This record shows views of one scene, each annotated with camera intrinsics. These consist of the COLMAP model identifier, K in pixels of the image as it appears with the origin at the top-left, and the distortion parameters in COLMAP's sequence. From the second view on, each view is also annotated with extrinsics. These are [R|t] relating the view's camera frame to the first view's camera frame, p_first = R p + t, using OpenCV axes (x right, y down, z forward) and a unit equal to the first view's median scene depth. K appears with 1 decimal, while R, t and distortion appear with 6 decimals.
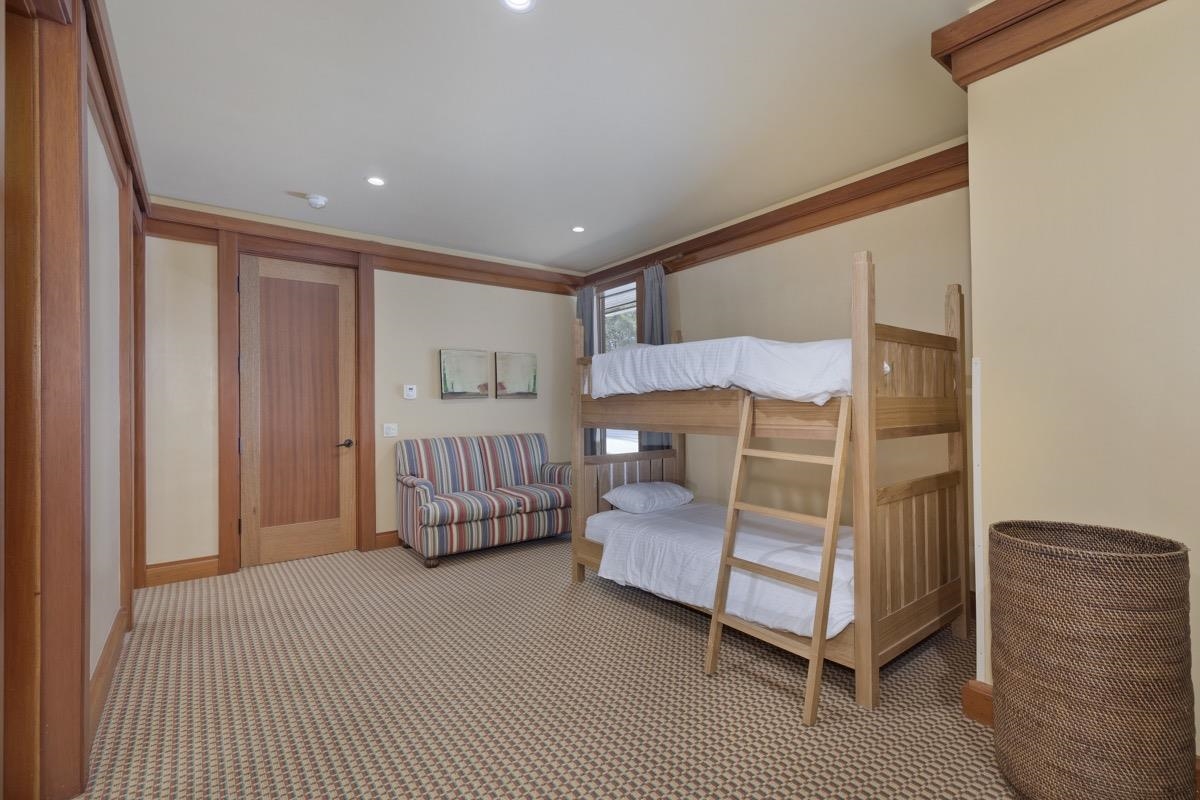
lens RADIAL K [[535.8, 0, 600.6], [0, 535.8, 402.8], [0, 0, 1]] dist [0.002588, -0.000835]
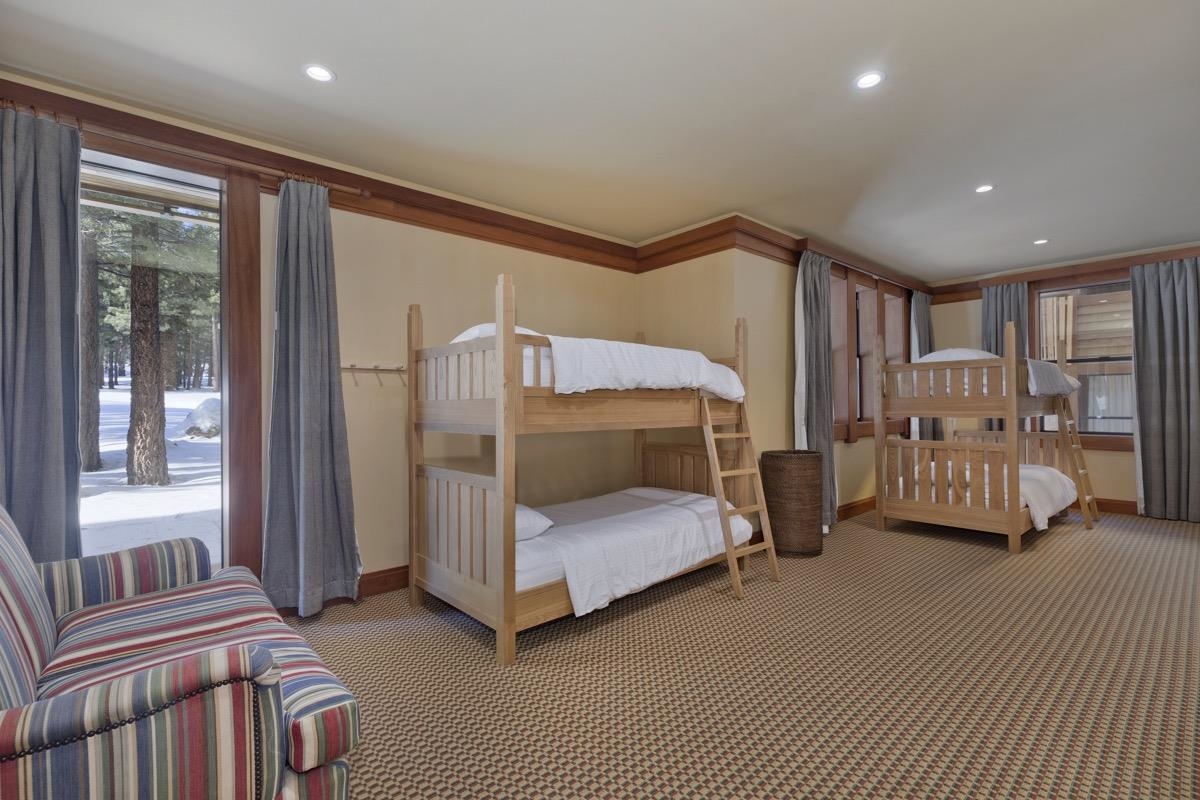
lens RADIAL K [[535.8, 0, 599.3], [0, 535.8, 400.3], [0, 0, 1]] dist [0.002588, -0.000835]
pose [[-0.093167, 0.015687, 0.995527, -0.749431], [0.000590, 0.999877, -0.015700, 0.013973], [-0.995650, -0.000875, -0.093165, 0.975749]]
